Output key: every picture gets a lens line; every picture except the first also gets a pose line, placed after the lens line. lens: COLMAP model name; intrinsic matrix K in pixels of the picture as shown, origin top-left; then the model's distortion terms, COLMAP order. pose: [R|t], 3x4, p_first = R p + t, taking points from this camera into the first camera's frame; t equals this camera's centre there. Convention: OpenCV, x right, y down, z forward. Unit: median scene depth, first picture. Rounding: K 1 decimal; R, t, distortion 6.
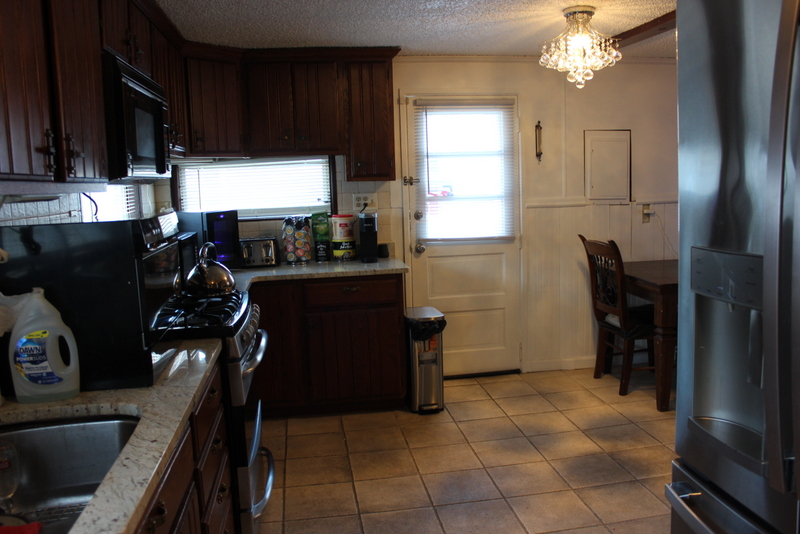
lens RADIAL K [[665.1, 0, 395.7], [0, 665.1, 265.1], [0, 0, 1]] dist [-0.161998, 0.133613]
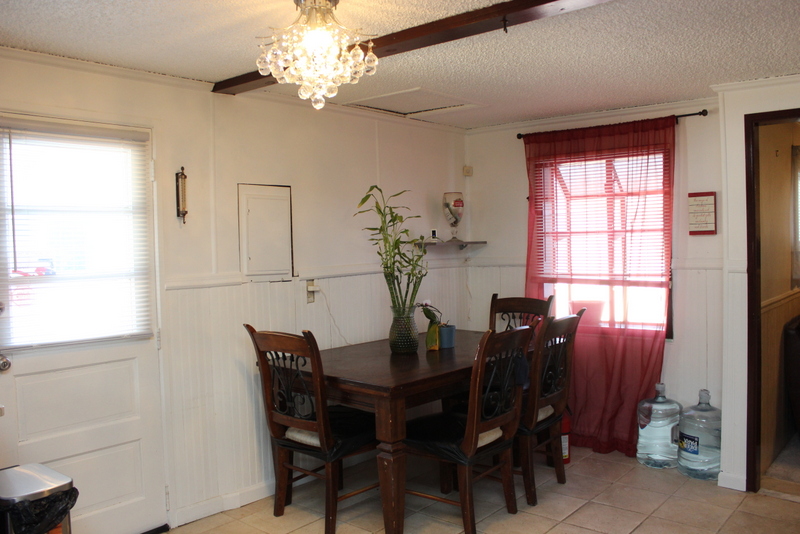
lens RADIAL K [[665.1, 0, 405.3], [0, 665.1, 262.5], [0, 0, 1]] dist [-0.161998, 0.133613]
pose [[0.754910, -0.005477, 0.655806, -0.063215], [0.081036, 0.993081, -0.084989, -0.037663], [-0.650803, 0.117303, 0.750130, 0.326970]]
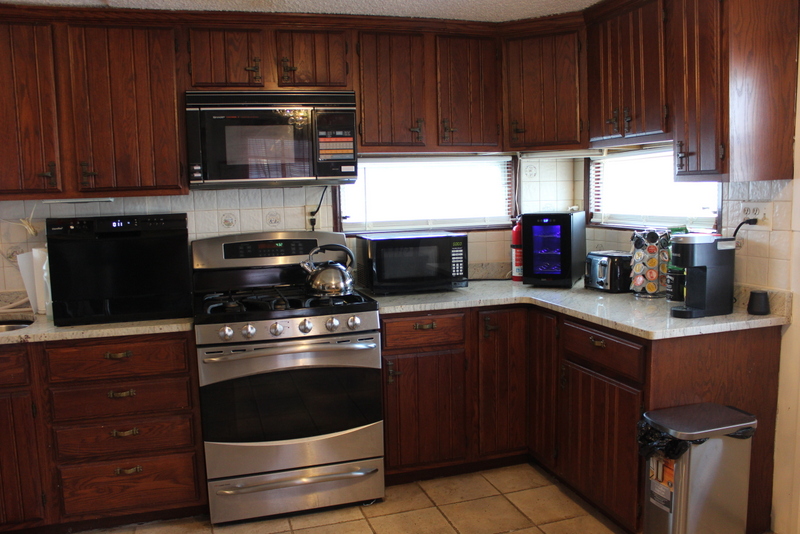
lens RADIAL K [[665.1, 0, 402.9], [0, 665.1, 272.0], [0, 0, 1]] dist [-0.161998, 0.133613]
pose [[0.155730, 0.147170, -0.976775, 0.470069], [-0.105997, 0.985619, 0.131603, -0.087655], [0.982096, 0.083040, 0.169090, 0.594222]]
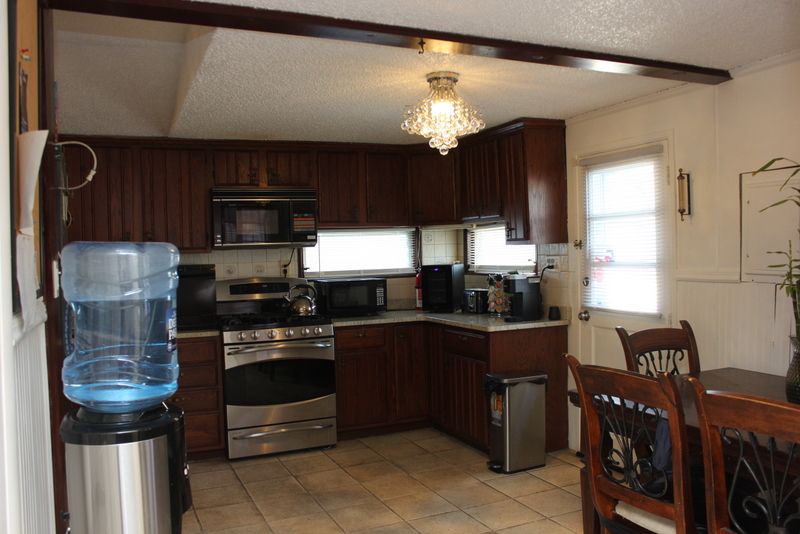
lens RADIAL K [[665.1, 0, 398.1], [0, 665.1, 263.0], [0, 0, 1]] dist [-0.161998, 0.133613]
pose [[0.268621, 0.043716, -0.962253, 0.870957], [-0.106000, 0.994244, 0.015579, -0.086906], [0.957396, 0.097814, 0.271709, 0.488931]]
